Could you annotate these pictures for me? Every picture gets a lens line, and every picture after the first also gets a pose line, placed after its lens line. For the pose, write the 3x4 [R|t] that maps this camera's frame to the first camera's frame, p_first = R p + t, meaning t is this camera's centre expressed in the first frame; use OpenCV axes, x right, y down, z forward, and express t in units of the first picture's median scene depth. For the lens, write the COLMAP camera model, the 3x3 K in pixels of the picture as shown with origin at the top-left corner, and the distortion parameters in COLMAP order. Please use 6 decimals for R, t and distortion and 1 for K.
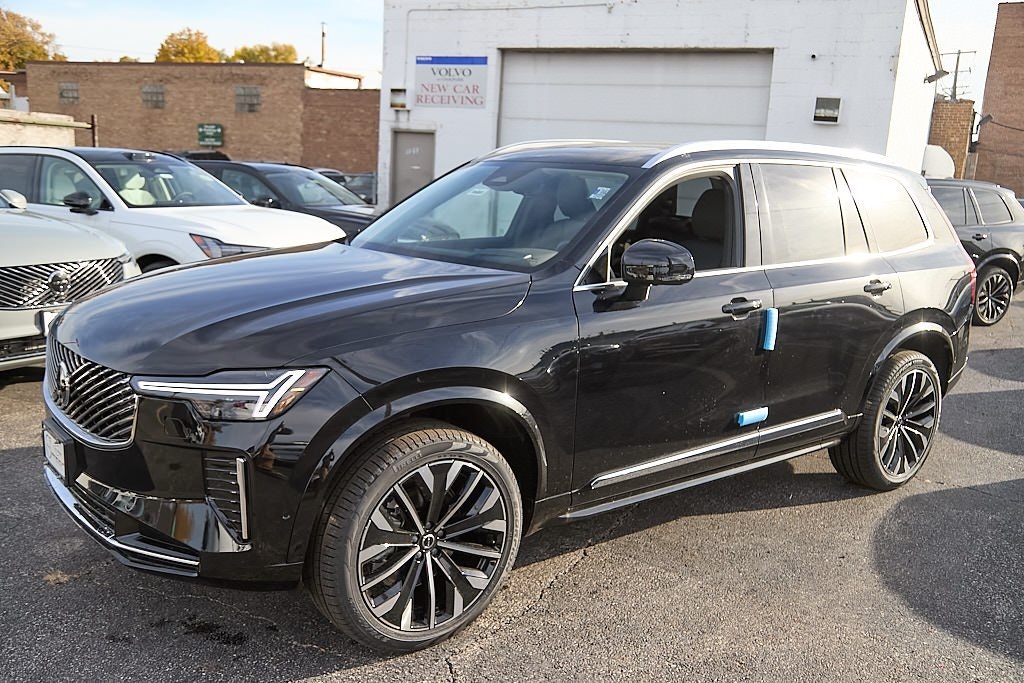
lens RADIAL K [[922.6, 0, 518.2], [0, 922.6, 349.4], [0, 0, 1]] dist [-0.004022, 0.014277]
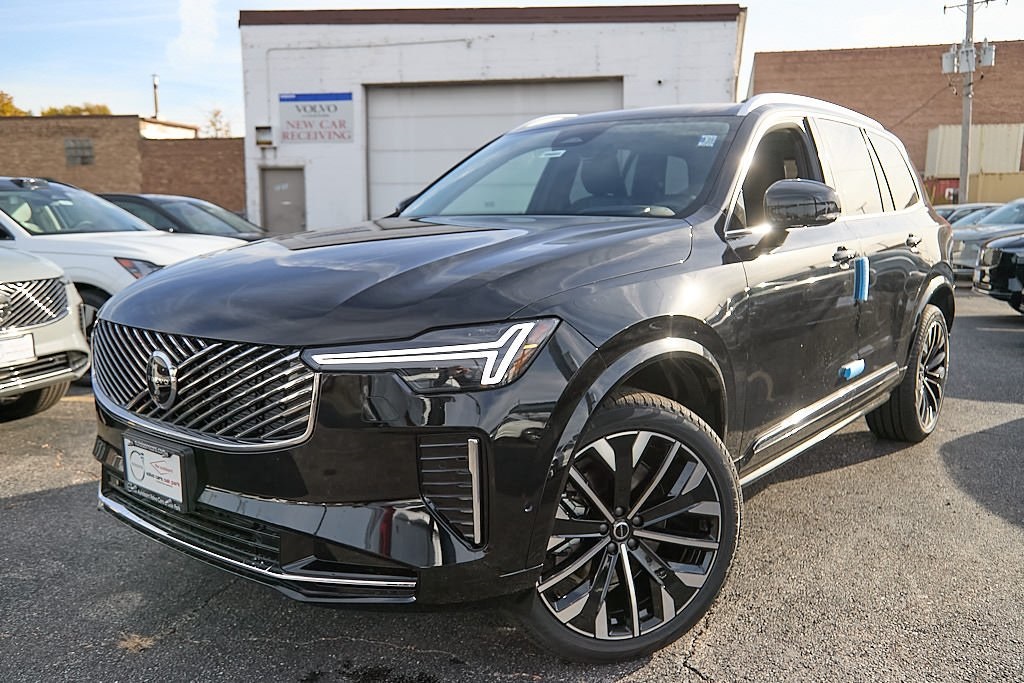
lens RADIAL K [[846.0, 0, 514.0], [0, 846.0, 347.2], [0, 0, 1]] dist [-0.002749, 0.055172]
pose [[0.977226, -0.080970, 0.196148, -0.062874], [0.088254, 0.995685, -0.028674, 0.010109], [-0.192980, 0.045332, 0.980155, 0.045399]]
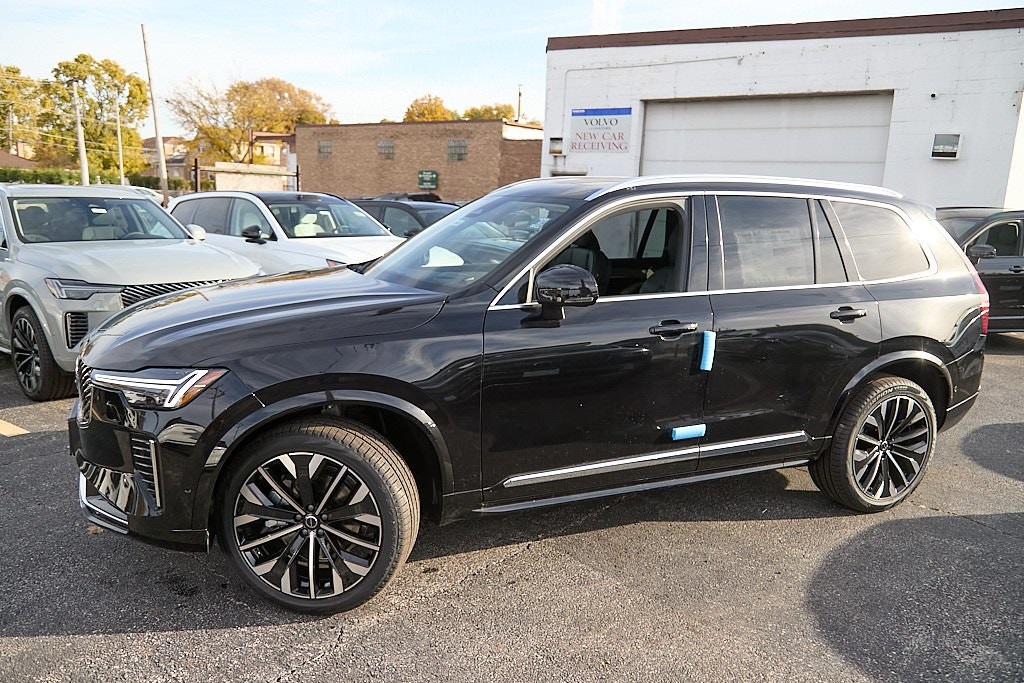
lens RADIAL K [[796.2, 0, 514.2], [0, 796.2, 343.6], [0, 0, 1]] dist [-0.009738, 0.002358]
pose [[0.971603, 0.031016, -0.234575, 0.063438], [-0.036253, 0.999180, -0.018048, -0.001282], [0.233823, 0.026040, 0.971930, 0.013093]]
